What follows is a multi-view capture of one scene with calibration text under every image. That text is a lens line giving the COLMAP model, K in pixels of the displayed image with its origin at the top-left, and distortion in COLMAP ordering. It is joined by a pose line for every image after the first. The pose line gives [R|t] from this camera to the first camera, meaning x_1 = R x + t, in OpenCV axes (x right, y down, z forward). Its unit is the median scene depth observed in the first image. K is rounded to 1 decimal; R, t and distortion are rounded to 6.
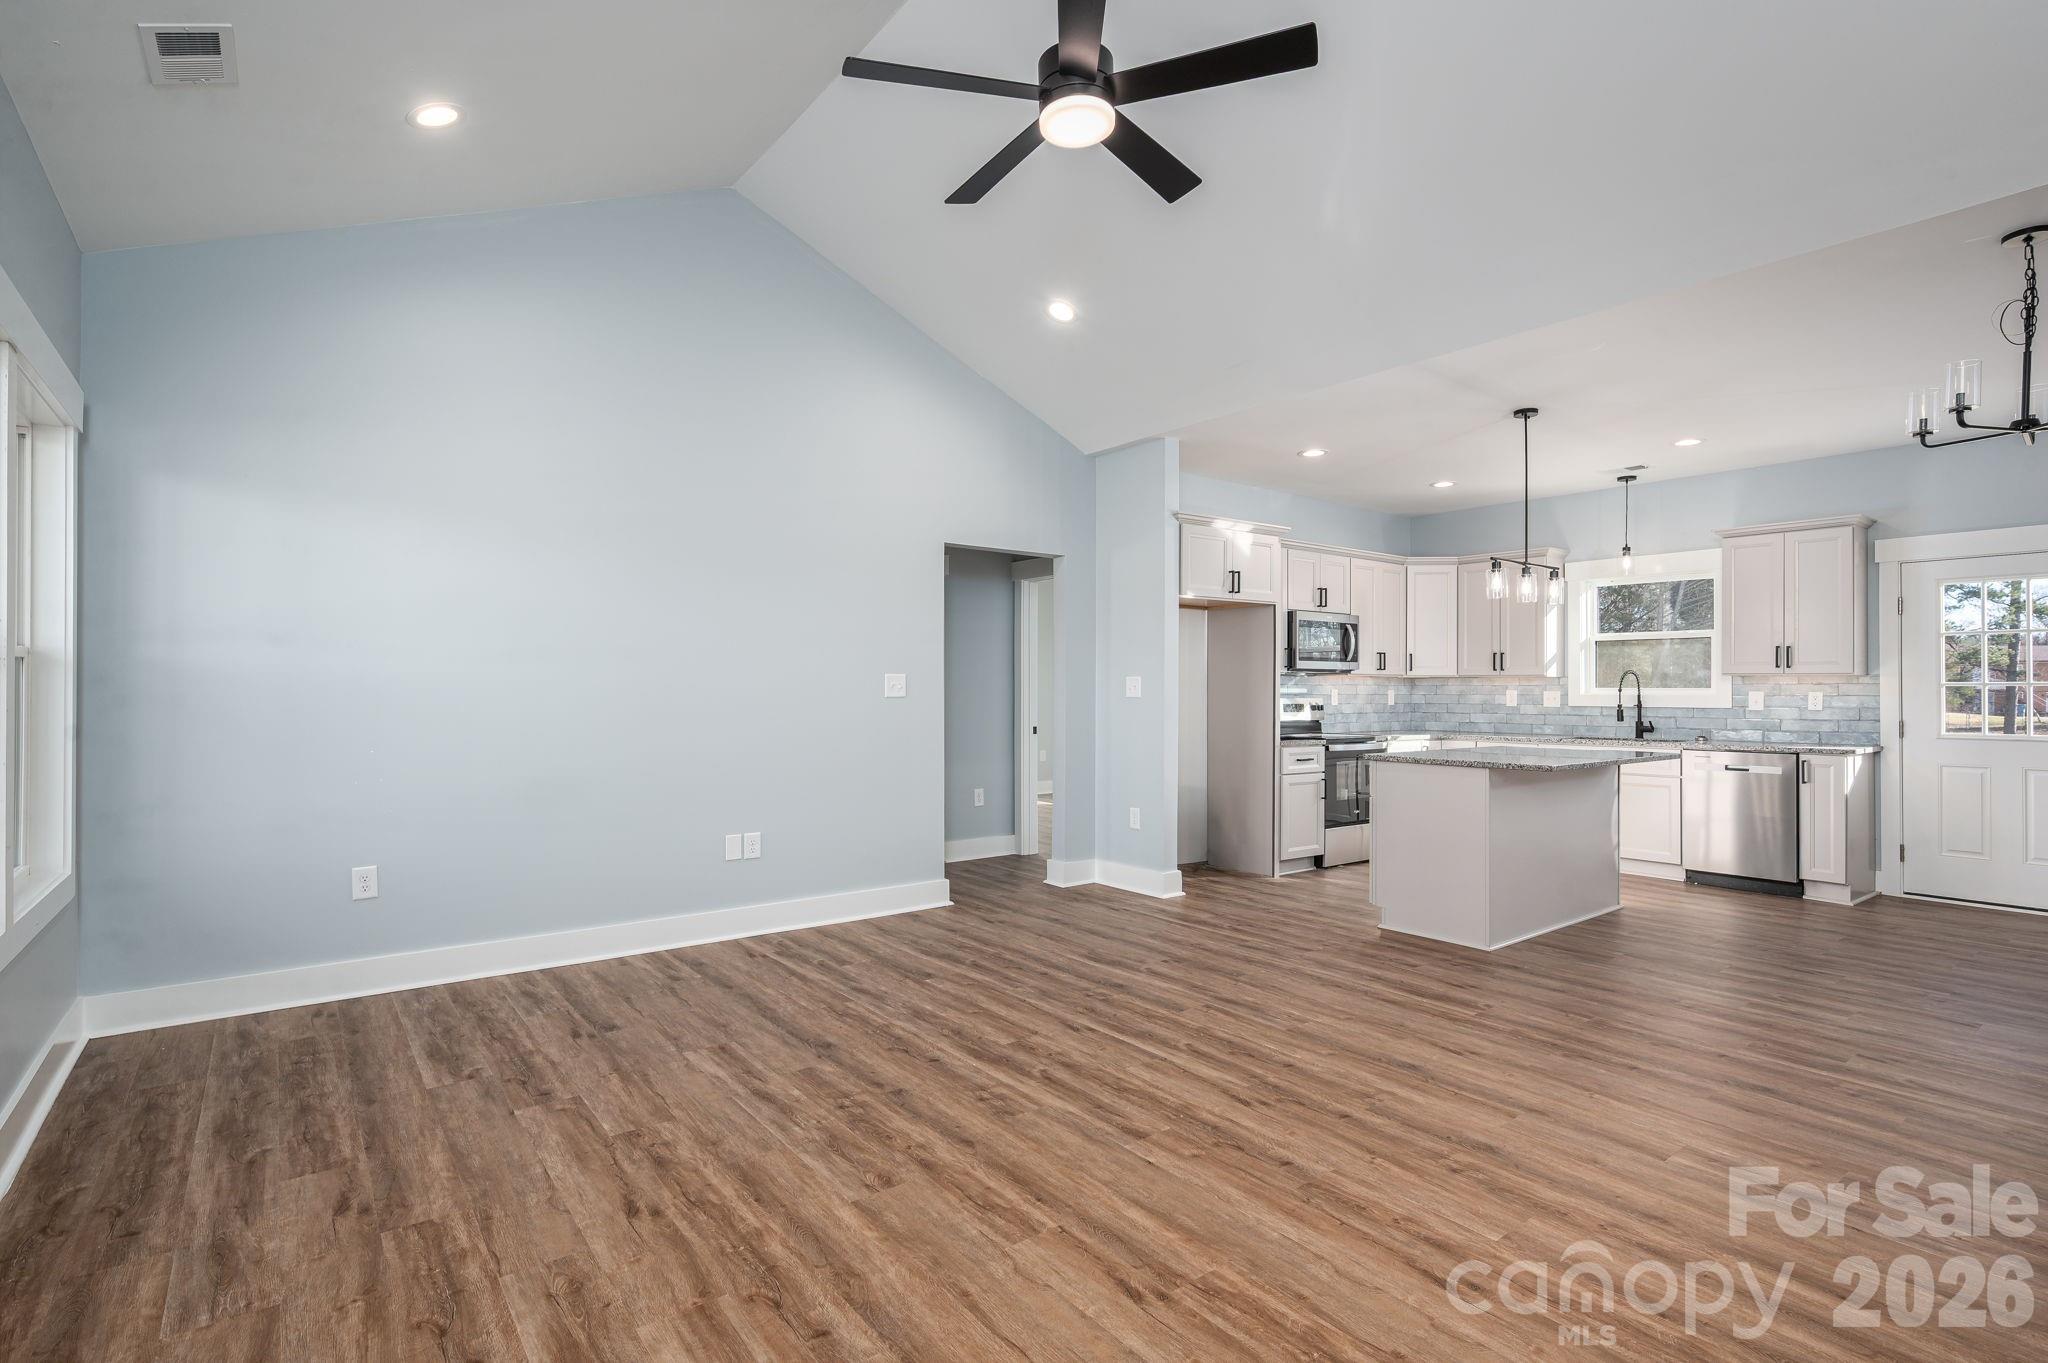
lens RADIAL K [[951.2, 0, 1056.9], [0, 951.2, 683.9], [0, 0, 1]] dist [0.000163, 0.000172]
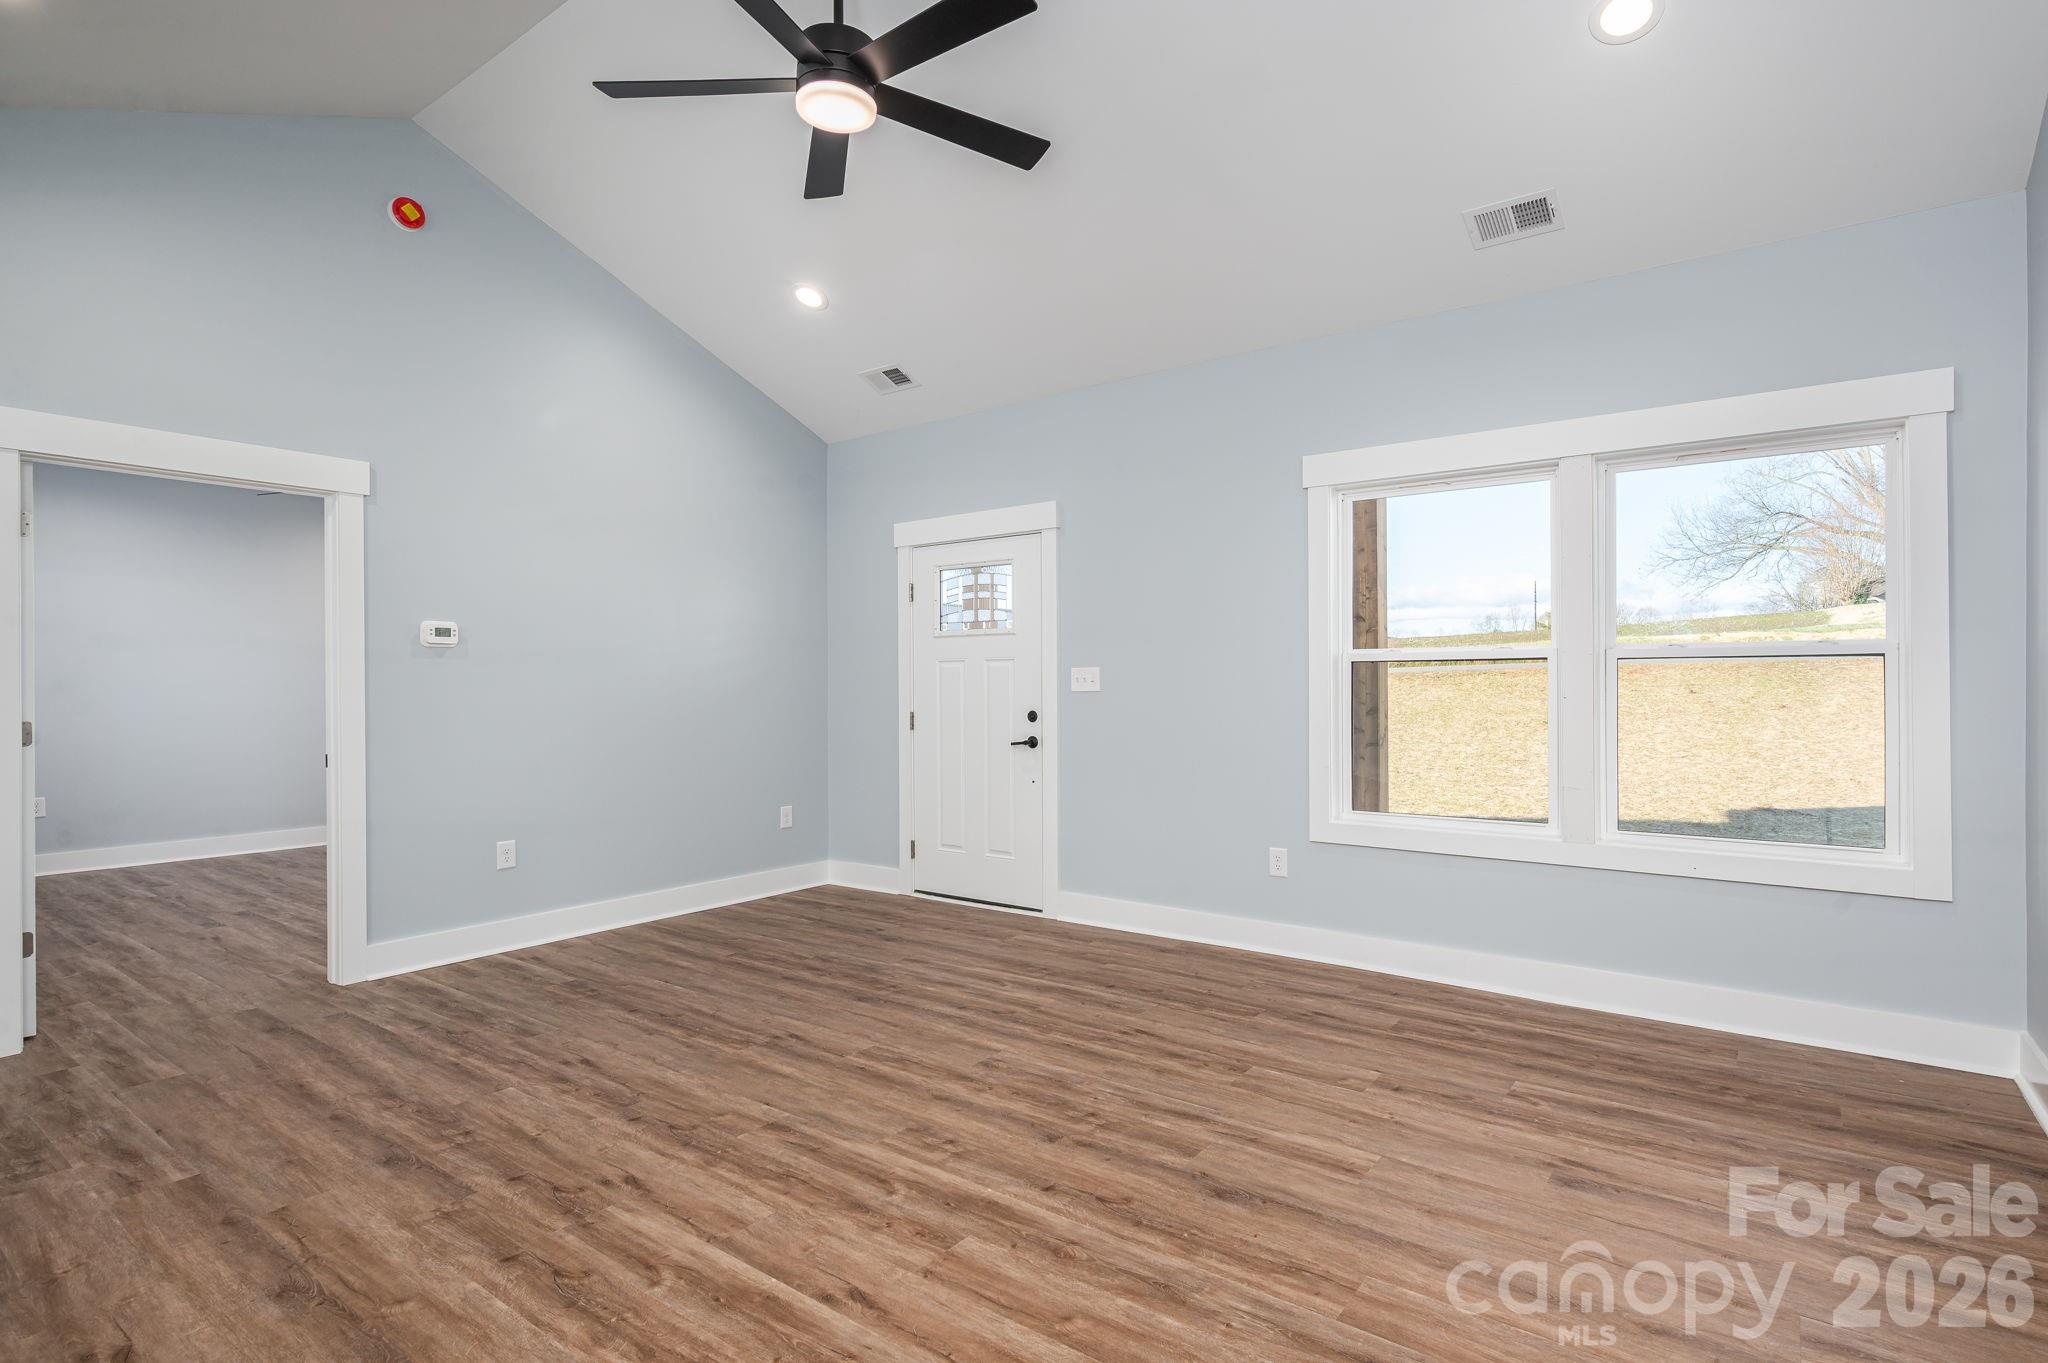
lens RADIAL K [[1045.9, 0, 1052.0], [0, 1045.9, 673.7], [0, 0, 1]] dist [-0.000903, 0.000326]
pose [[-0.965566, -0.001836, -0.260150, 0.072699], [0.002029, 0.999892, -0.014590, 0.018092], [0.260149, -0.014615, -0.965458, 1.721990]]
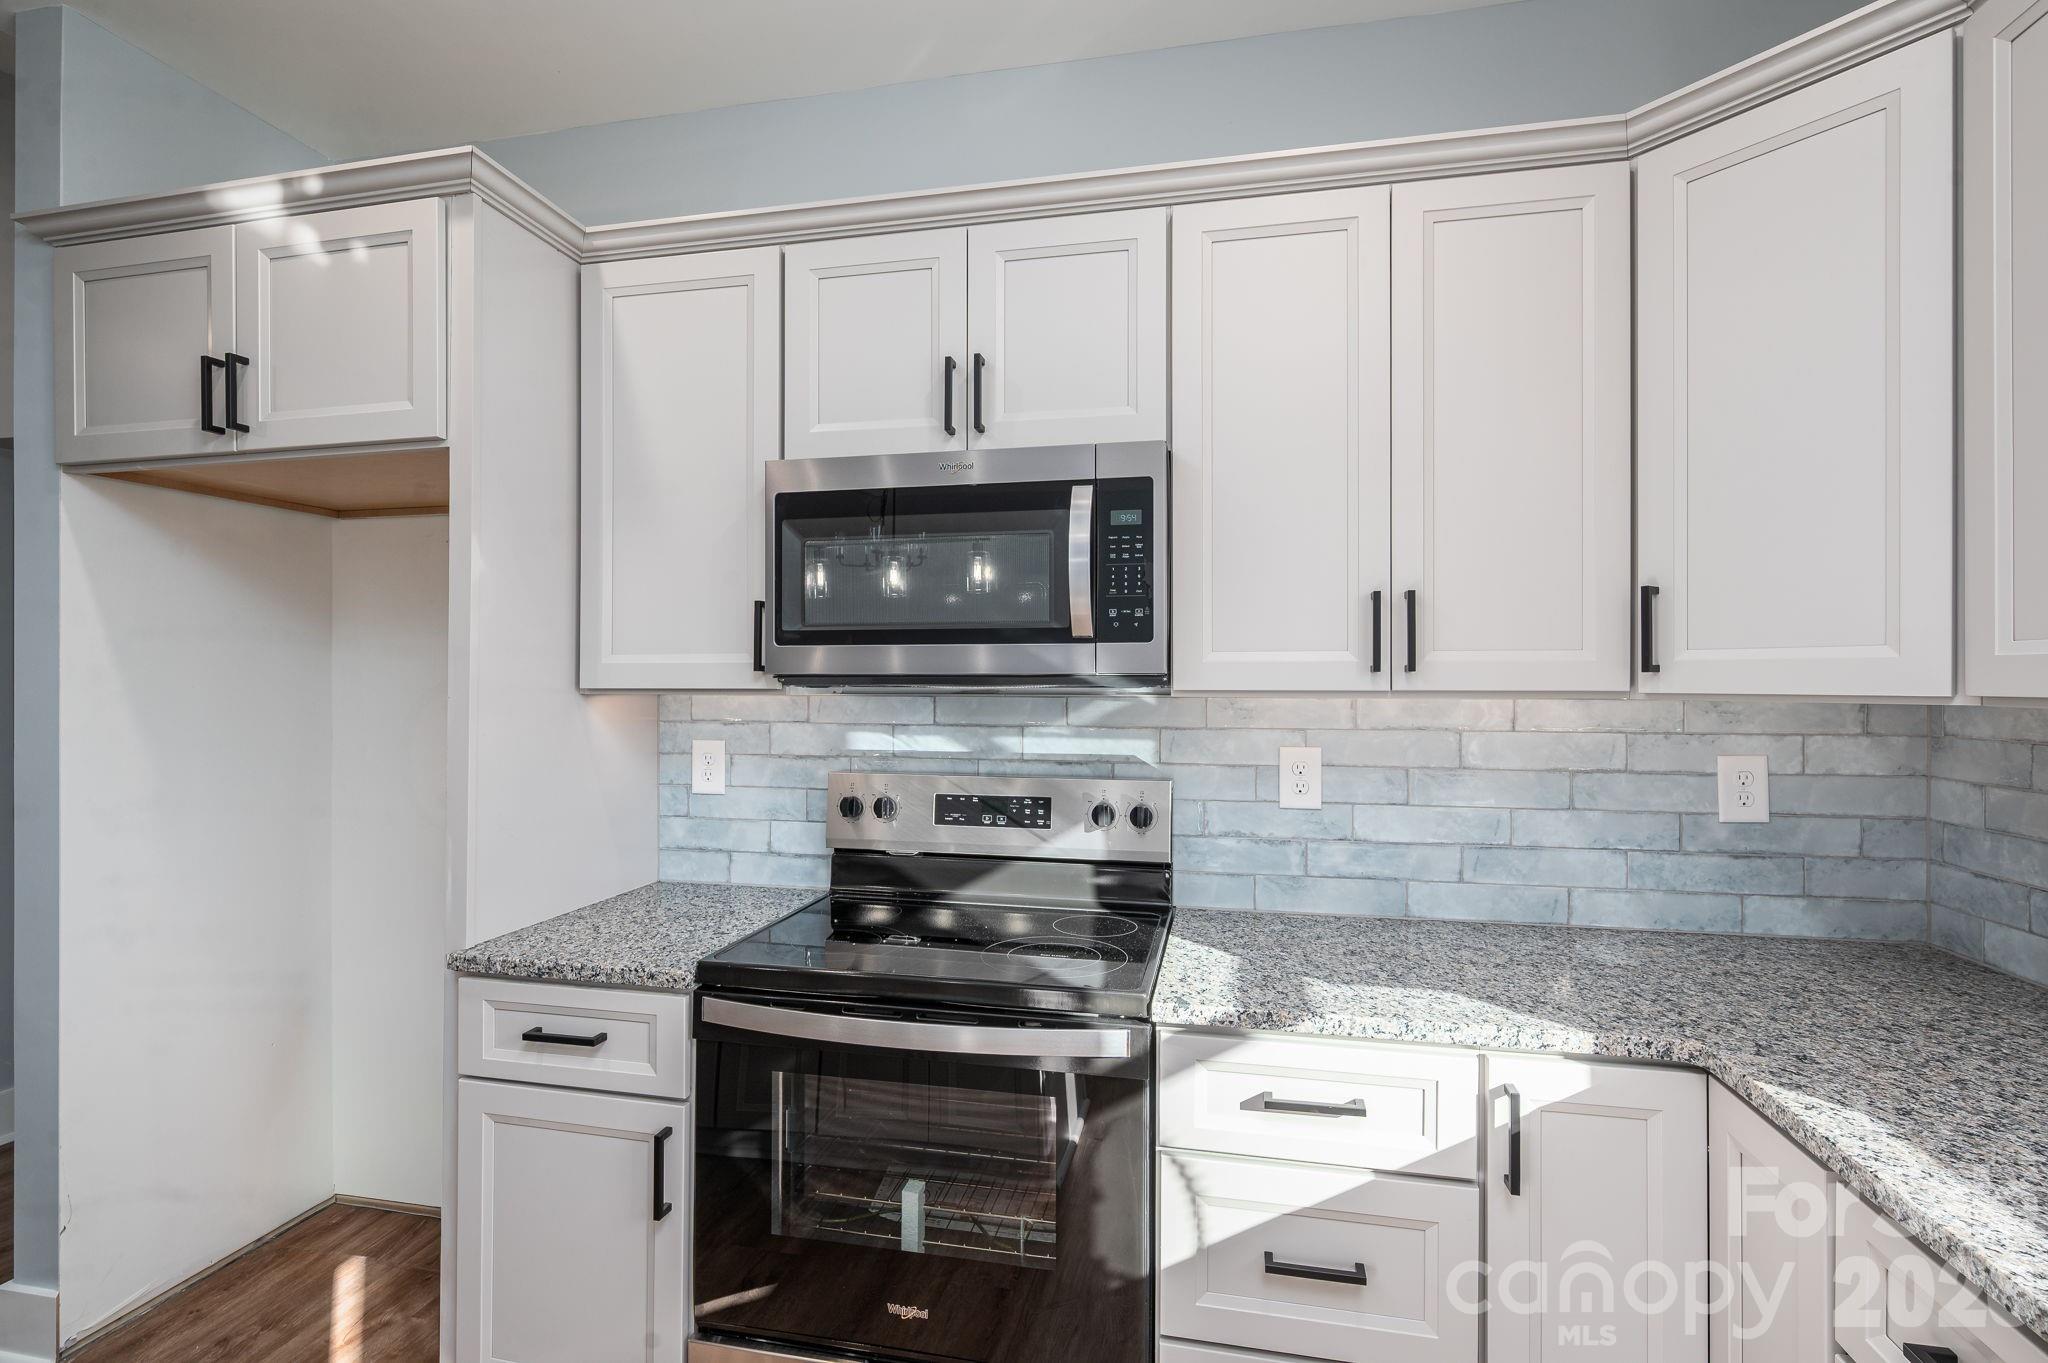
lens RADIAL K [[1010.5, 0, 1024.0], [0, 1010.5, 681.5], [0, 0, 1]] dist [-0.001929, -0.000060]
pose [[0.628370, -0.003361, -0.777907, 1.152186], [0.003525, 0.999993, -0.001473, -0.029631], [0.777906, -0.001816, 0.628378, 1.937897]]
